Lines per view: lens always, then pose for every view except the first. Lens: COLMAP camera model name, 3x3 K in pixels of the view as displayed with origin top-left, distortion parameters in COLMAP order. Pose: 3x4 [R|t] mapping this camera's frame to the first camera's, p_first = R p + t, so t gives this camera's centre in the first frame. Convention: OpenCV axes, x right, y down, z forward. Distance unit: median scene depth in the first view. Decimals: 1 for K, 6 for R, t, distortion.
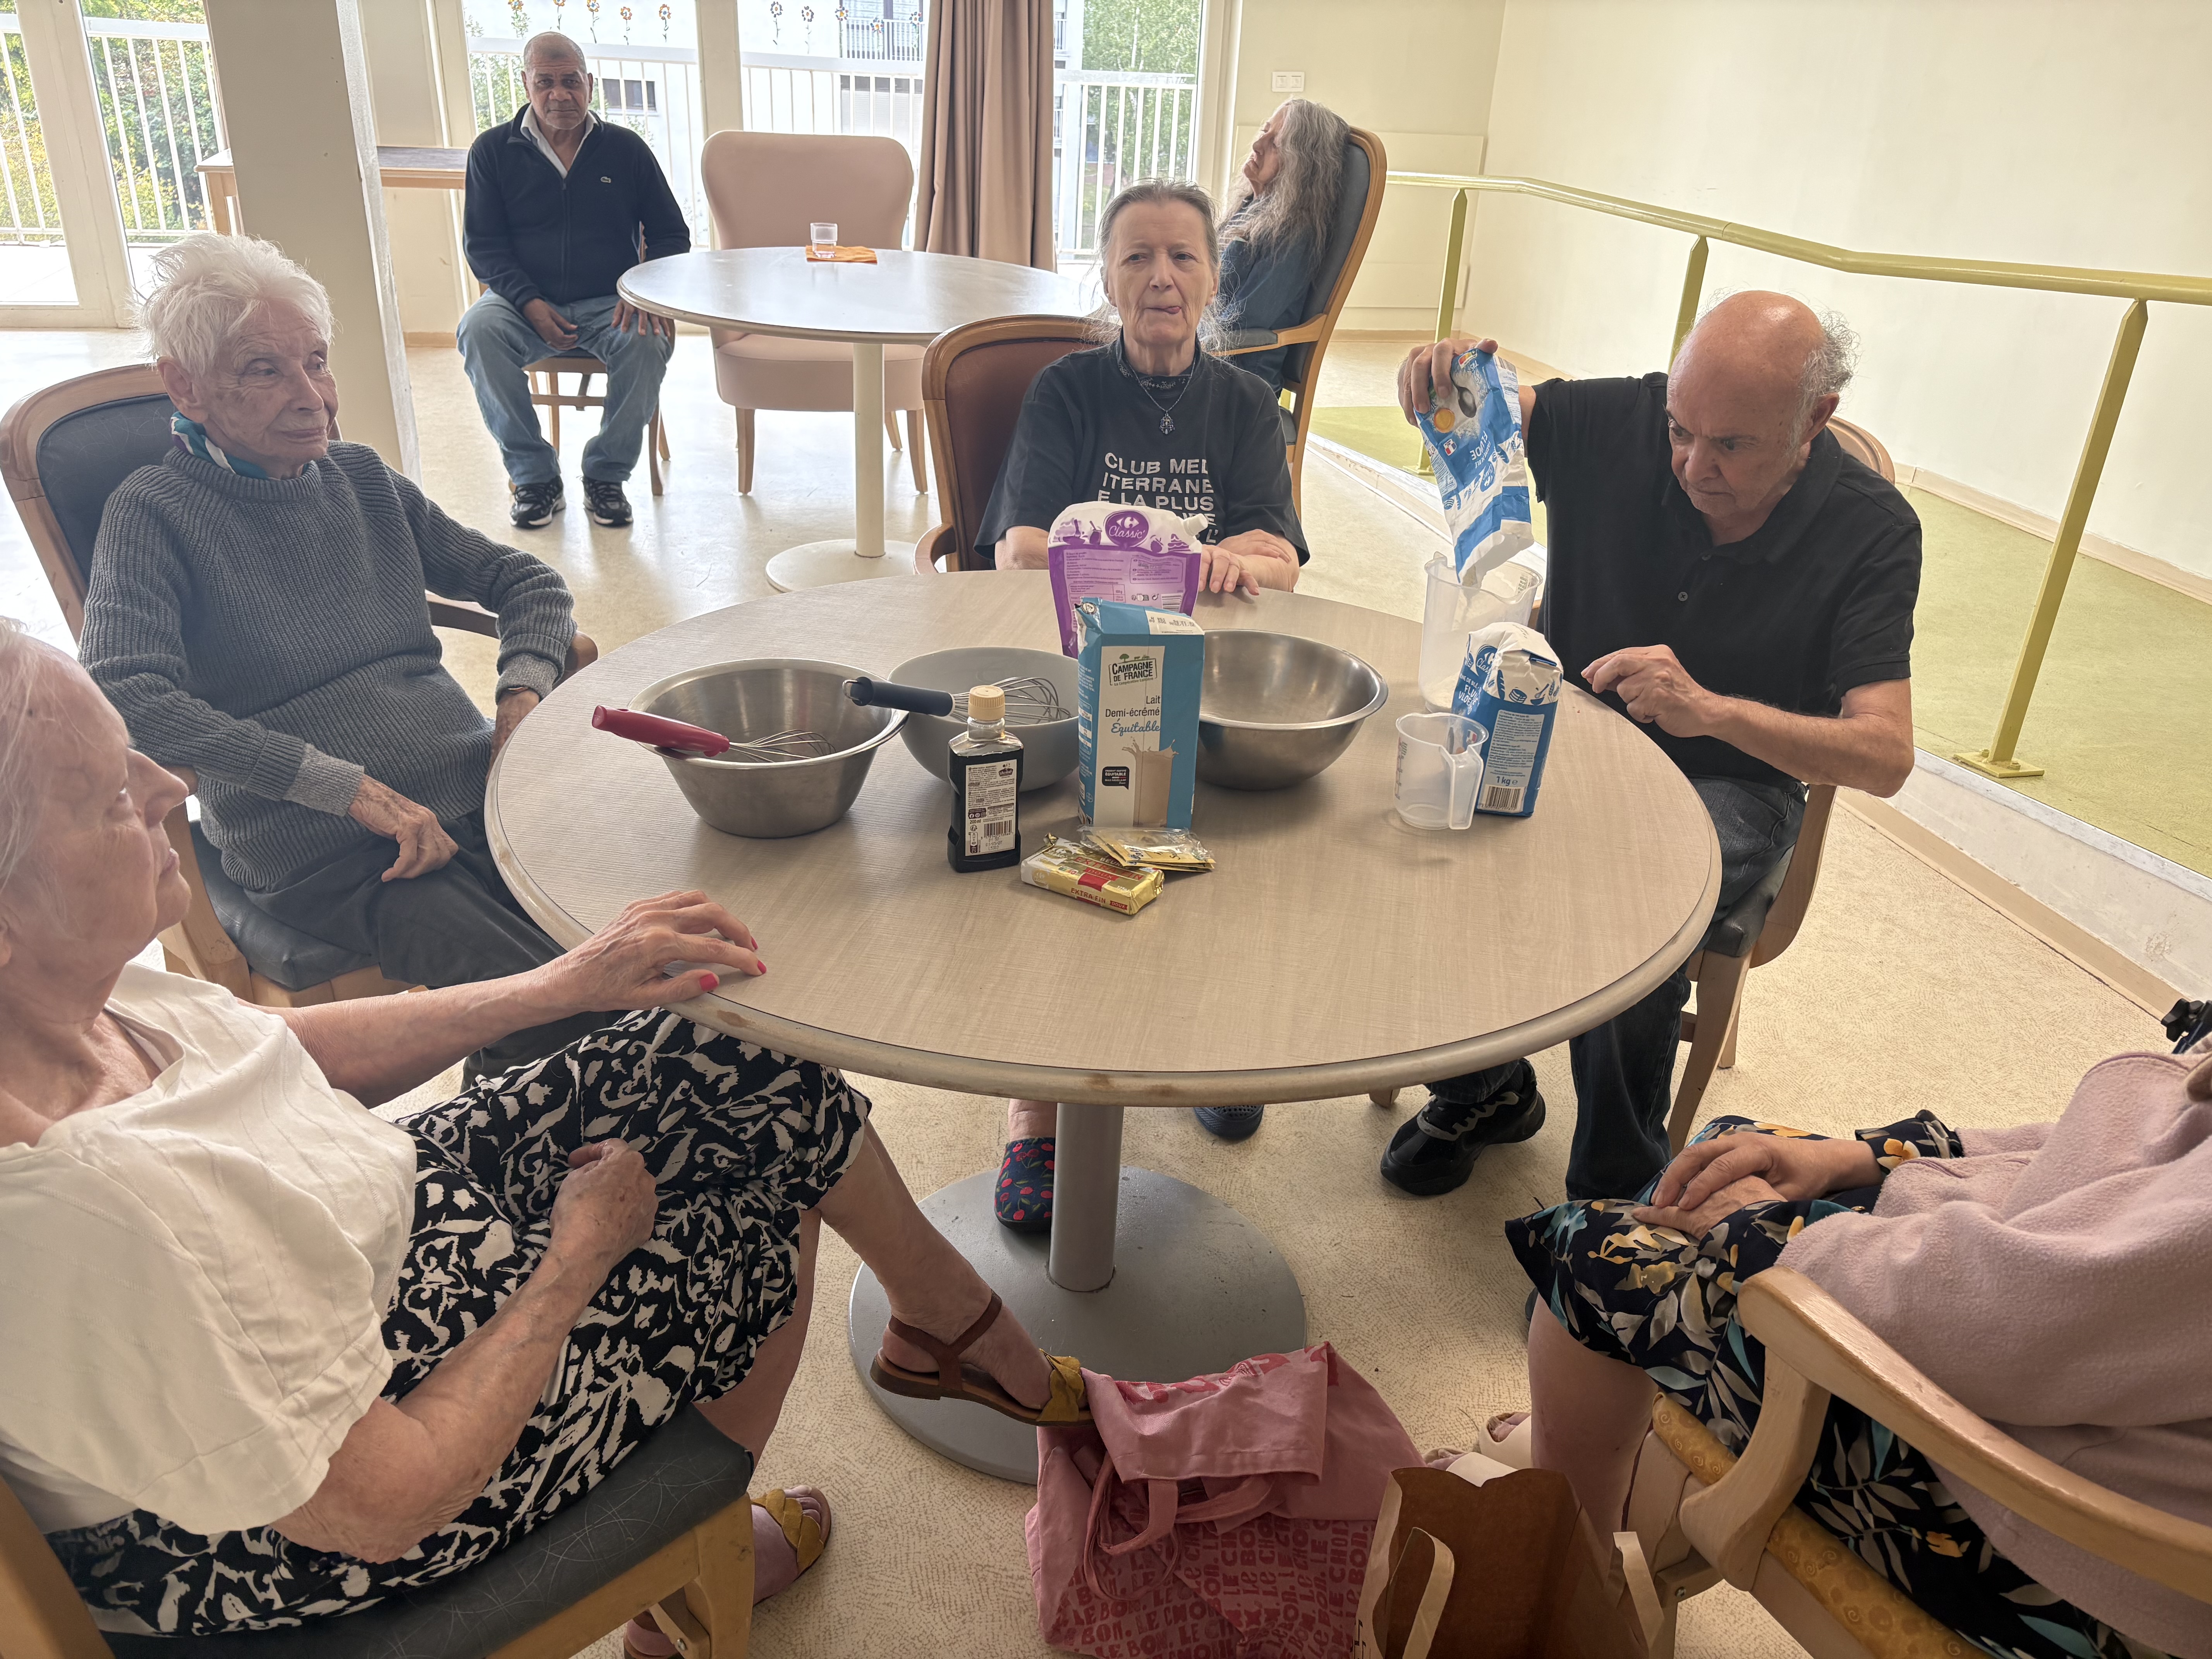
lens RADIAL K [[1674.5, 0, 1106.0], [0, 1674.5, 829.5], [0, 0, 1]] dist [-0.030180, -0.008007]
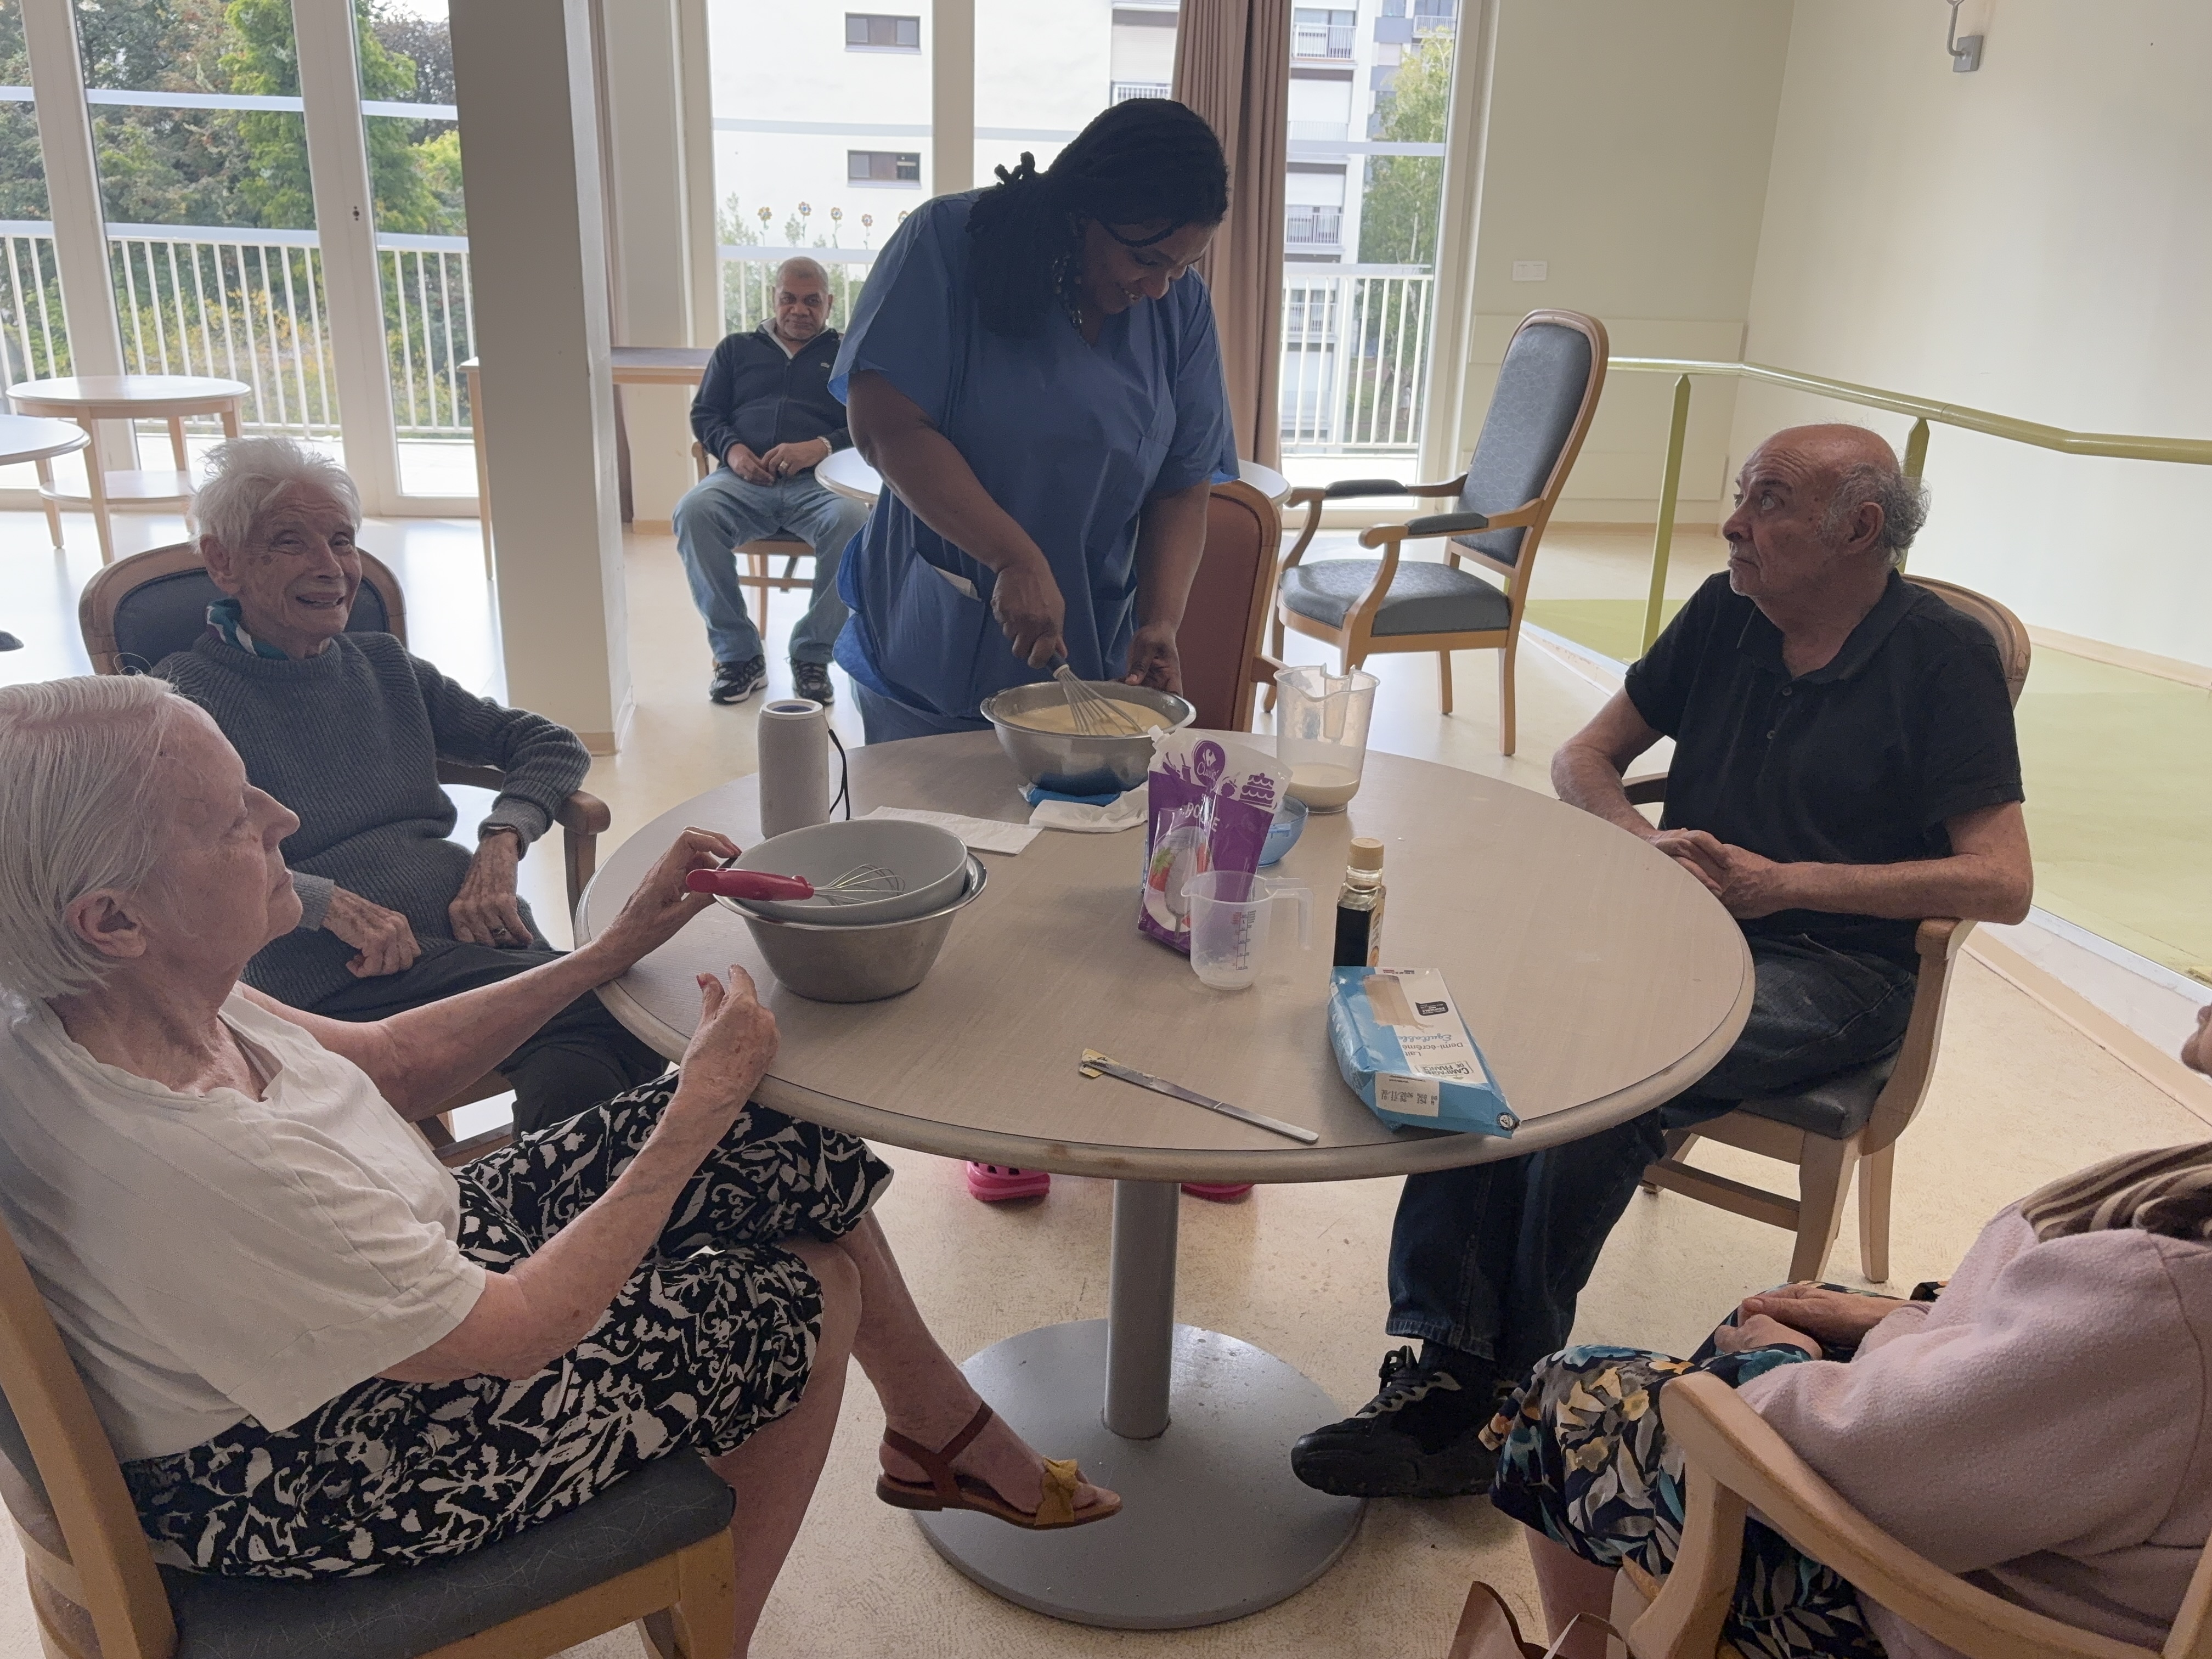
lens RADIAL K [[1852.9, 0, 1101.6], [0, 1852.9, 868.7], [0, 0, 1]] dist [-0.059873, -0.000310]
pose [[0.985053, 0.031205, -0.169400, 0.200746], [-0.050054, 0.992872, -0.108167, 0.083049], [0.164817, 0.115030, 0.979594, -0.163921]]
